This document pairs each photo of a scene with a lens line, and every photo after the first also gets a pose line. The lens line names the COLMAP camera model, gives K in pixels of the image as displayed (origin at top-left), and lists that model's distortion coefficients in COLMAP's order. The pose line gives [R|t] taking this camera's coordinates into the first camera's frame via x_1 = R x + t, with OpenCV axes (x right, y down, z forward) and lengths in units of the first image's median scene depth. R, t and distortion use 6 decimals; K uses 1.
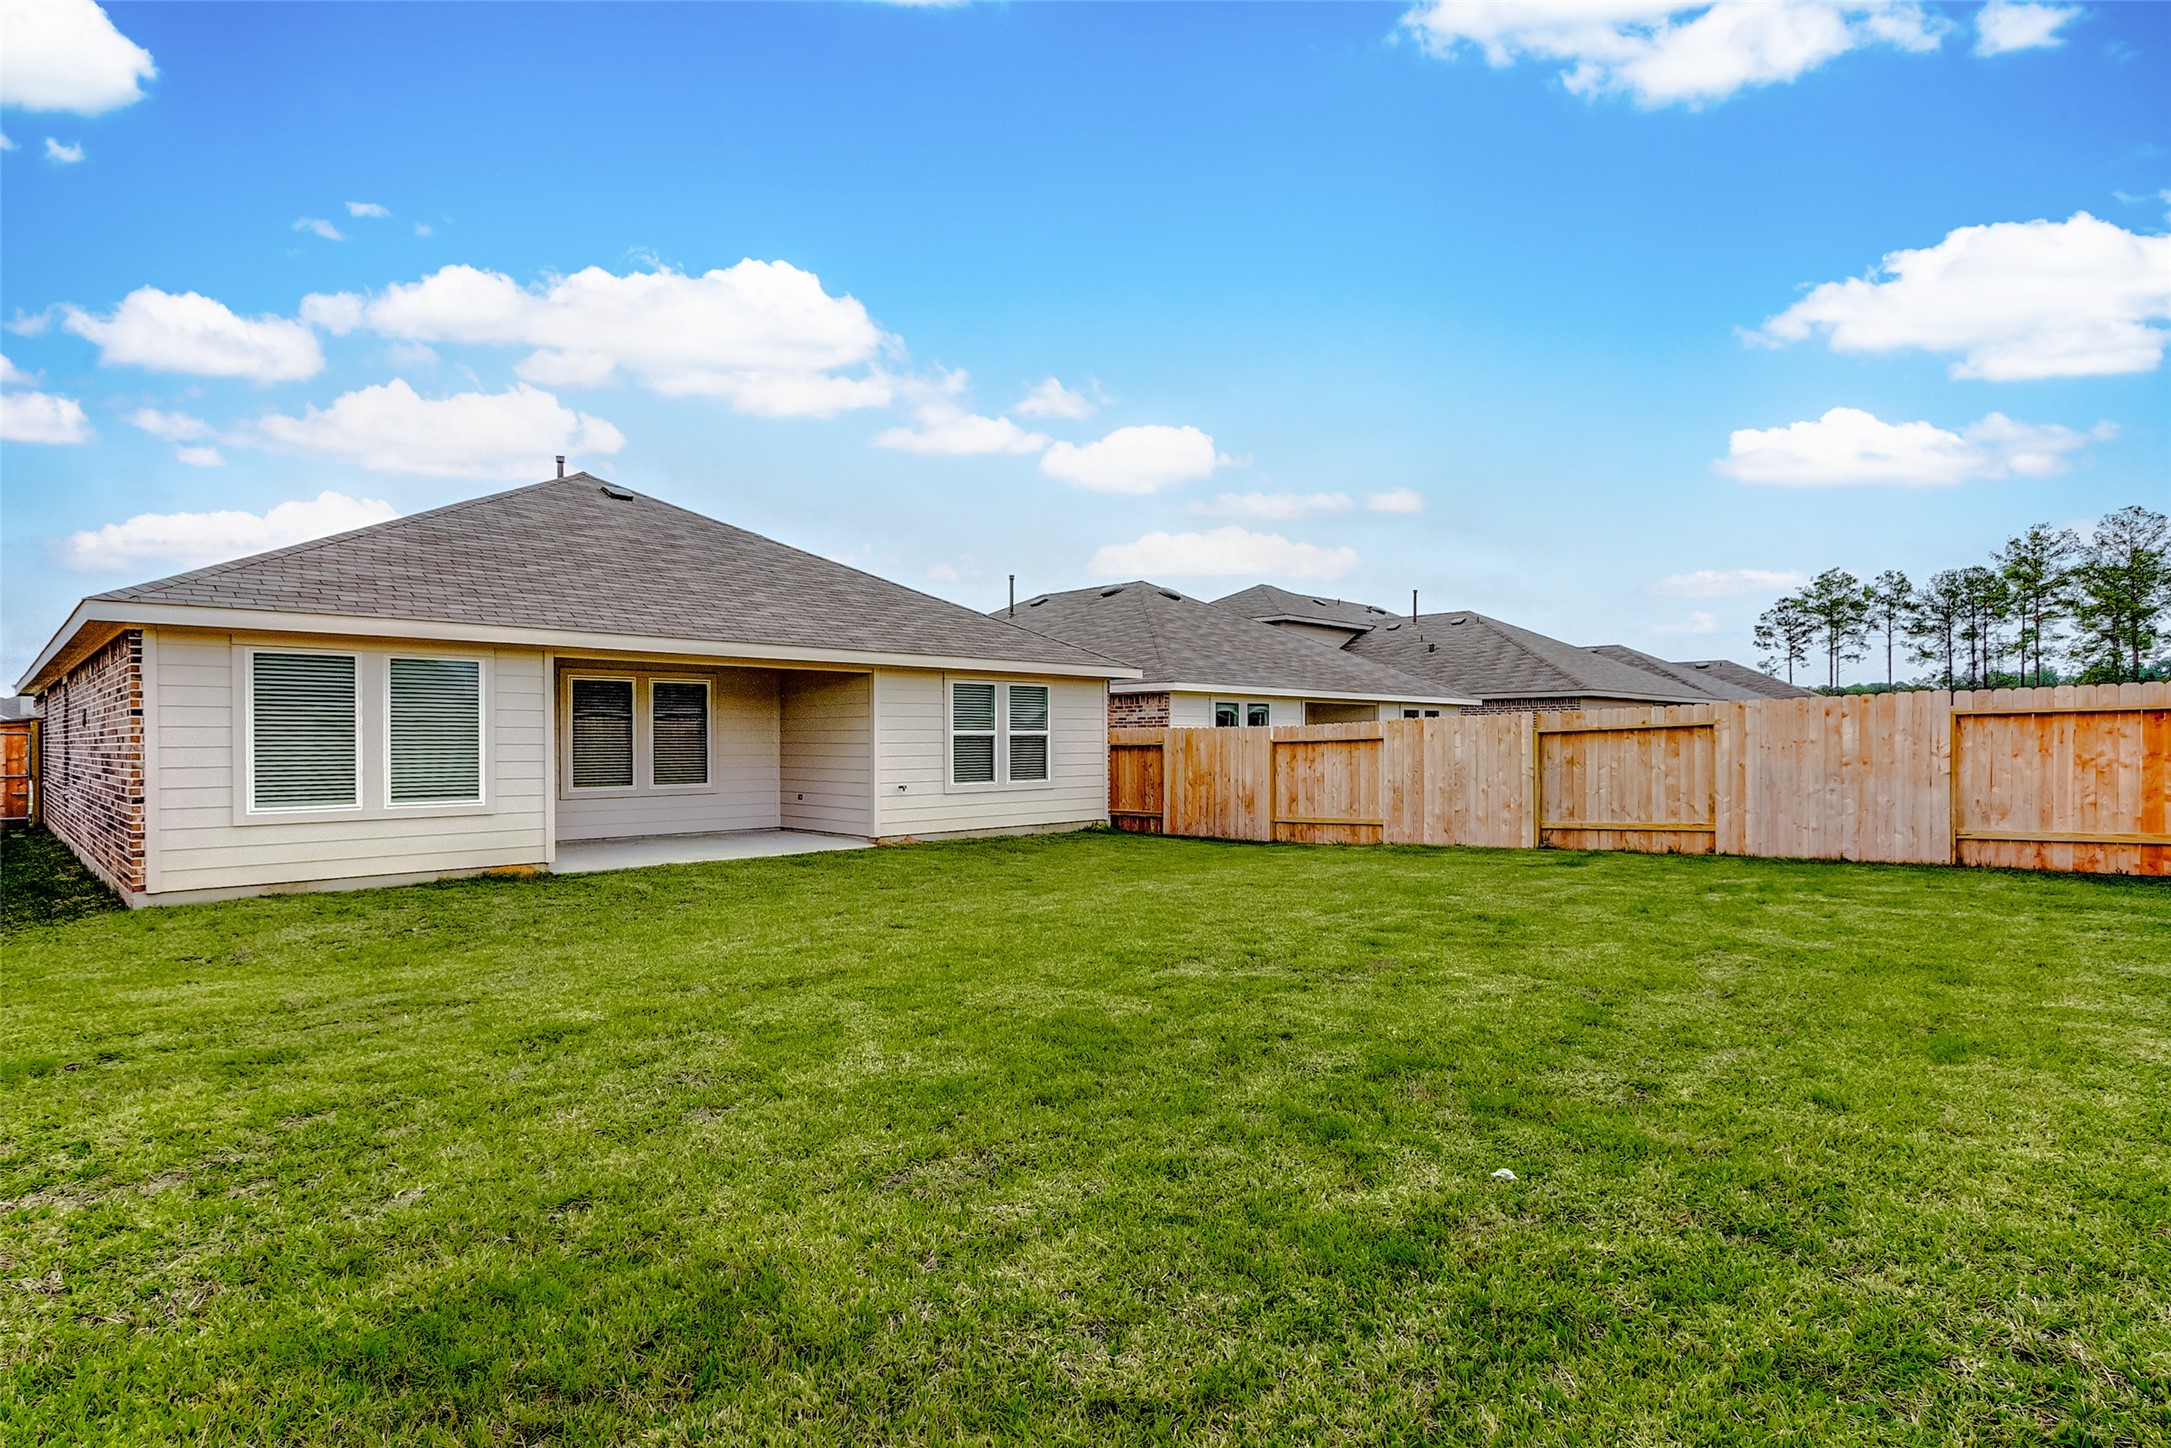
lens RADIAL K [[1024.7, 0, 1081.8], [0, 1024.7, 760.4], [0, 0, 1]] dist [0.004376, -0.000432]
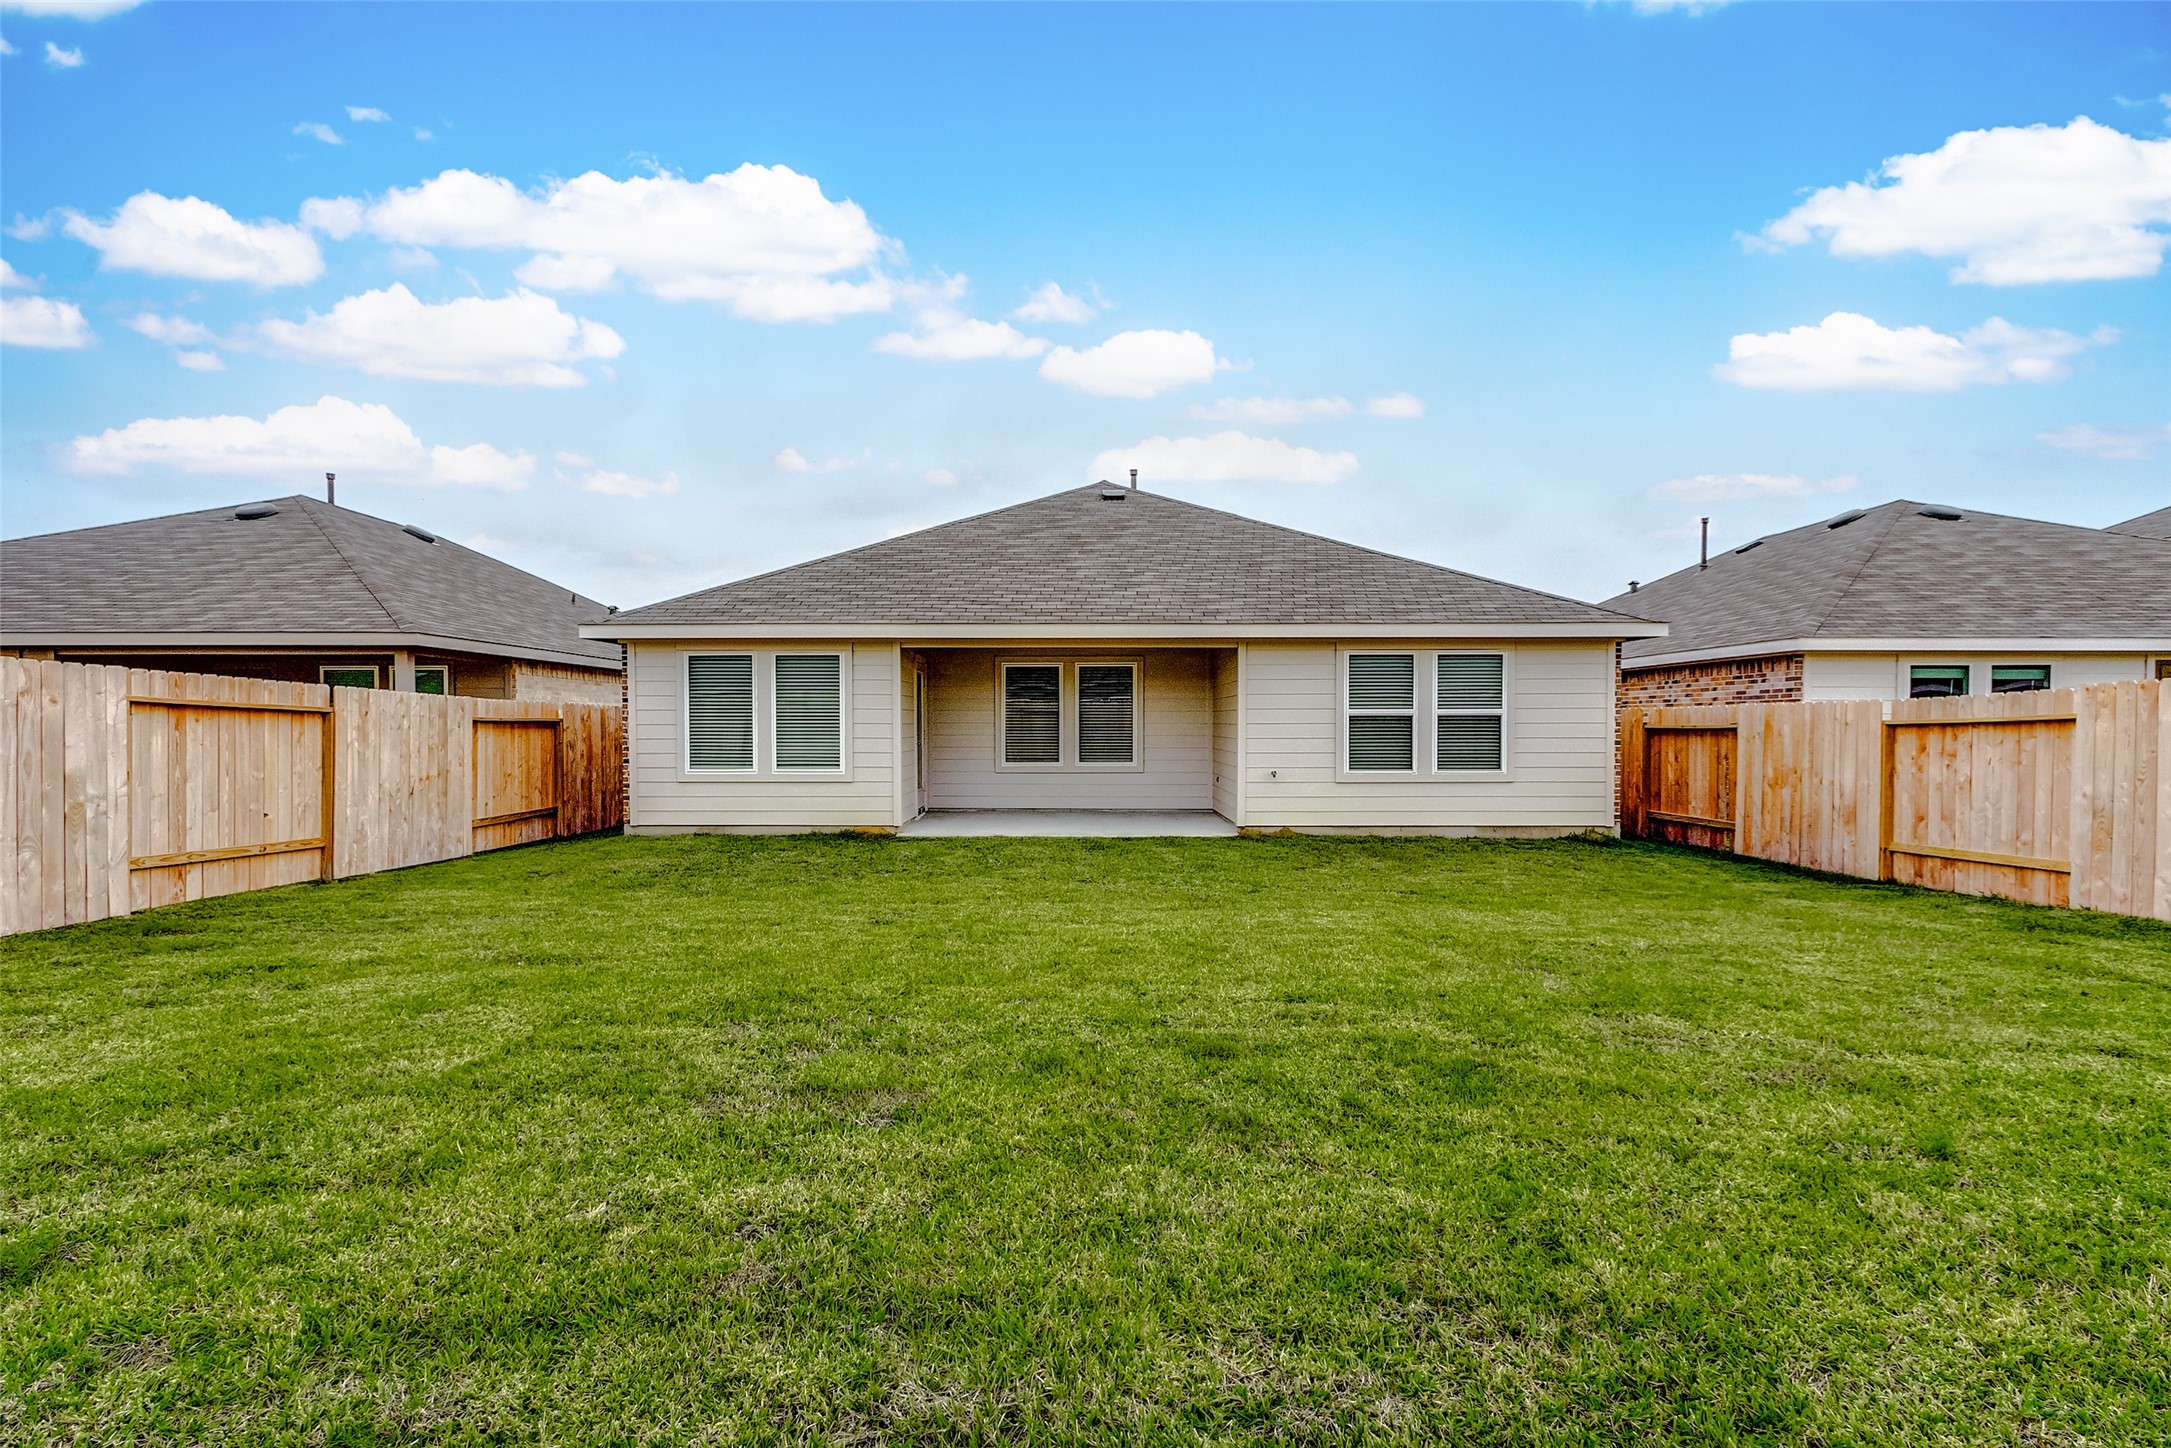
lens RADIAL K [[996.9, 0, 1085.5], [0, 996.9, 724.0], [0, 0, 1]] dist [0.002643, 0.000504]
pose [[0.722125, 0.003450, -0.691754, 0.282110], [-0.015472, 0.999818, -0.011166, -0.004000], [0.691590, 0.018766, 0.722047, 0.231425]]
